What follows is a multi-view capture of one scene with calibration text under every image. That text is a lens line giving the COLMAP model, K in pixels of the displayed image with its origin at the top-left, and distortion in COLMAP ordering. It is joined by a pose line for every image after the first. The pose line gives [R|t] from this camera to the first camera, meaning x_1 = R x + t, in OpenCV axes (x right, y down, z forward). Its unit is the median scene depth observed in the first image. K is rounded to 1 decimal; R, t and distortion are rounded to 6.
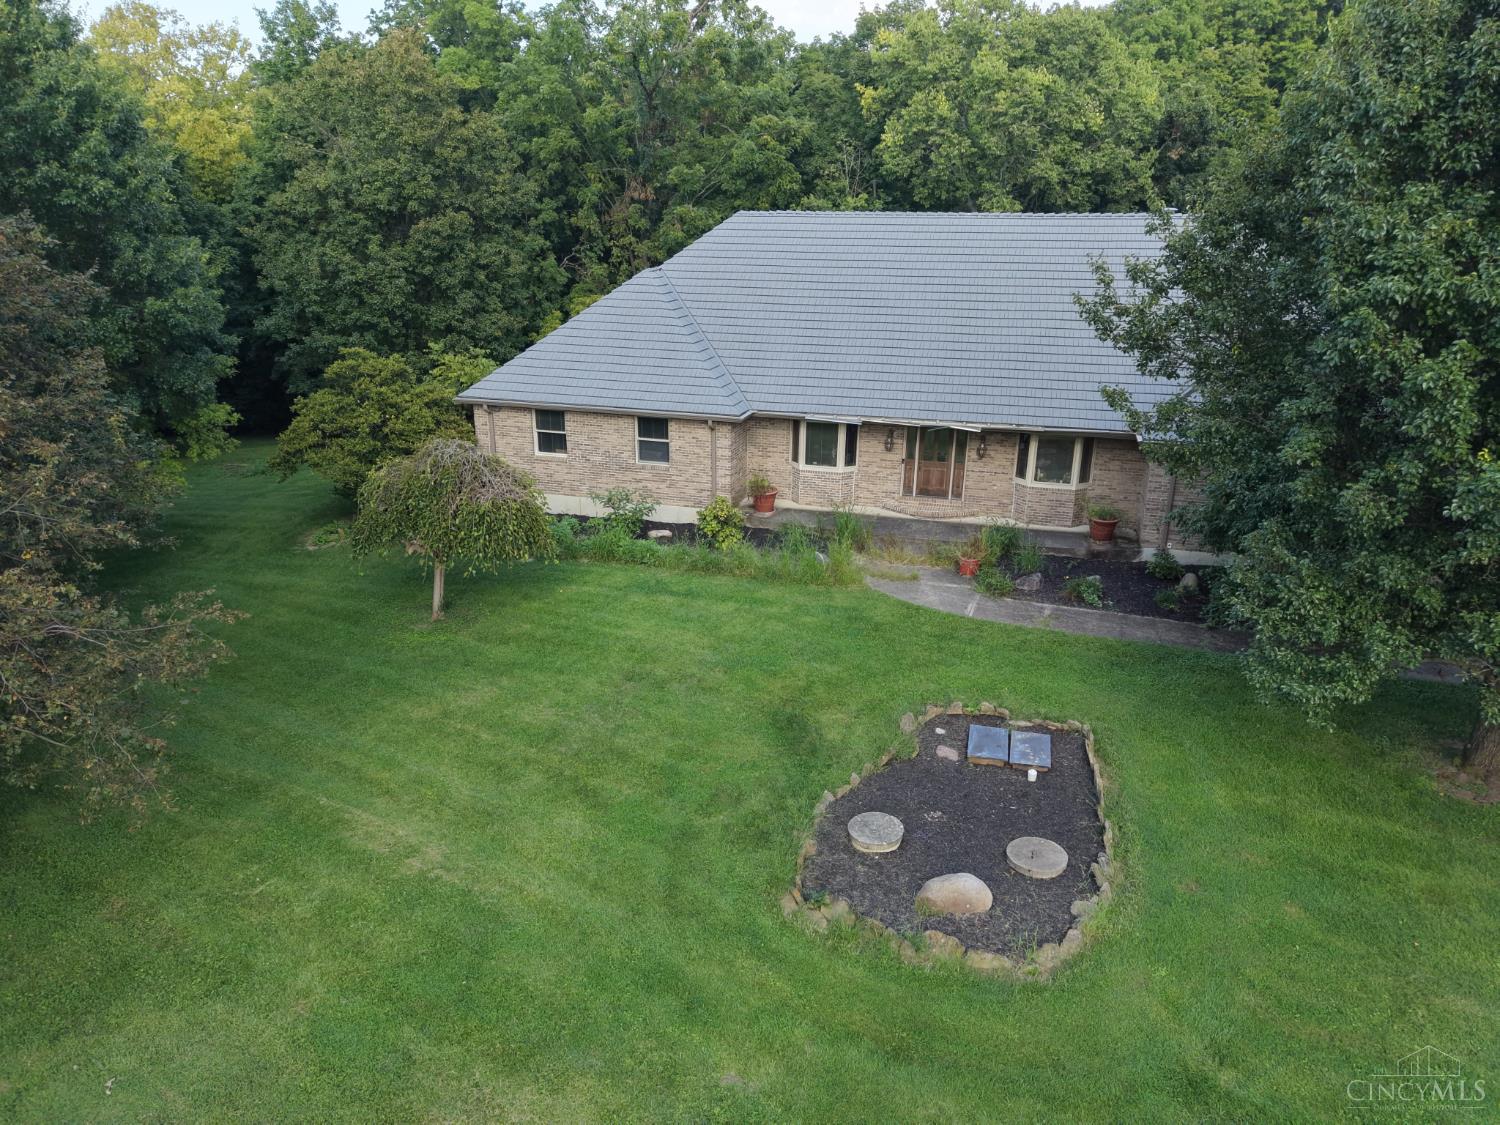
lens RADIAL K [[1011.2, 0, 750.0], [0, 1011.2, 562.5], [0, 0, 1]] dist [0.038911, -0.035391]
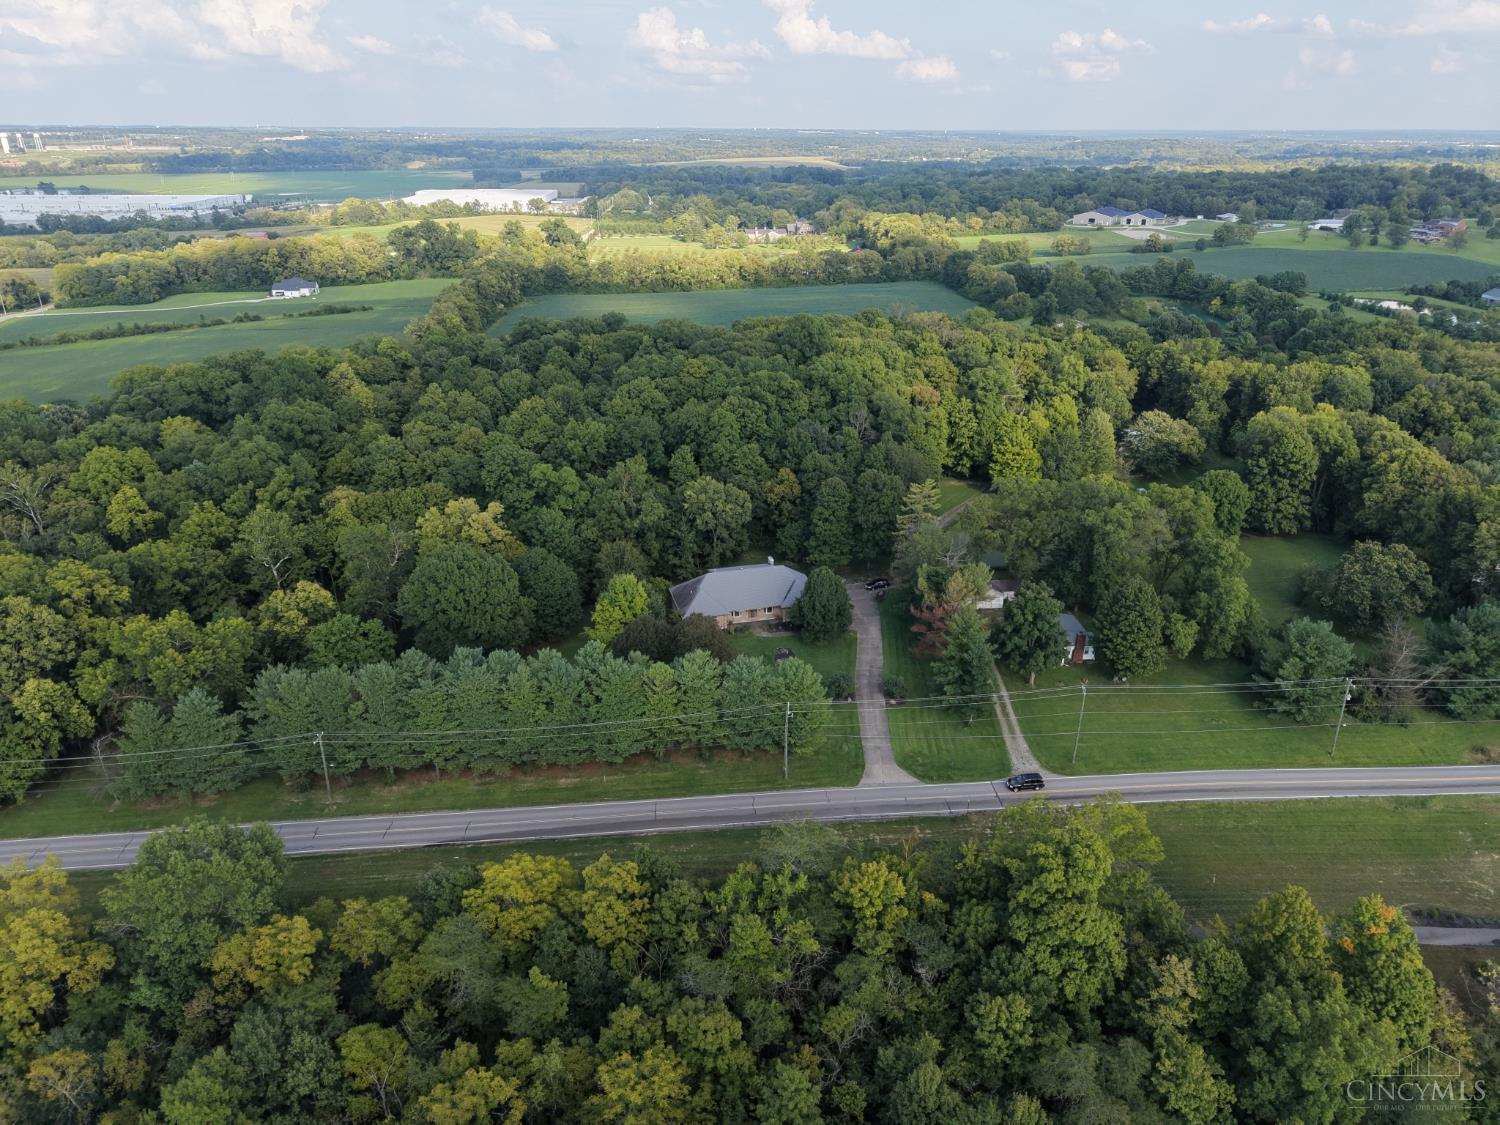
lens RADIAL K [[997.4, 0, 747.6], [0, 997.4, 562.7], [0, 0, 1]] dist [0.038027, -0.046102]
pose [[0.862231, -0.210013, 0.460926, -2.850407], [0.167757, 0.977038, 0.131356, -1.307649], [-0.477928, -0.035936, 0.877663, -4.815762]]
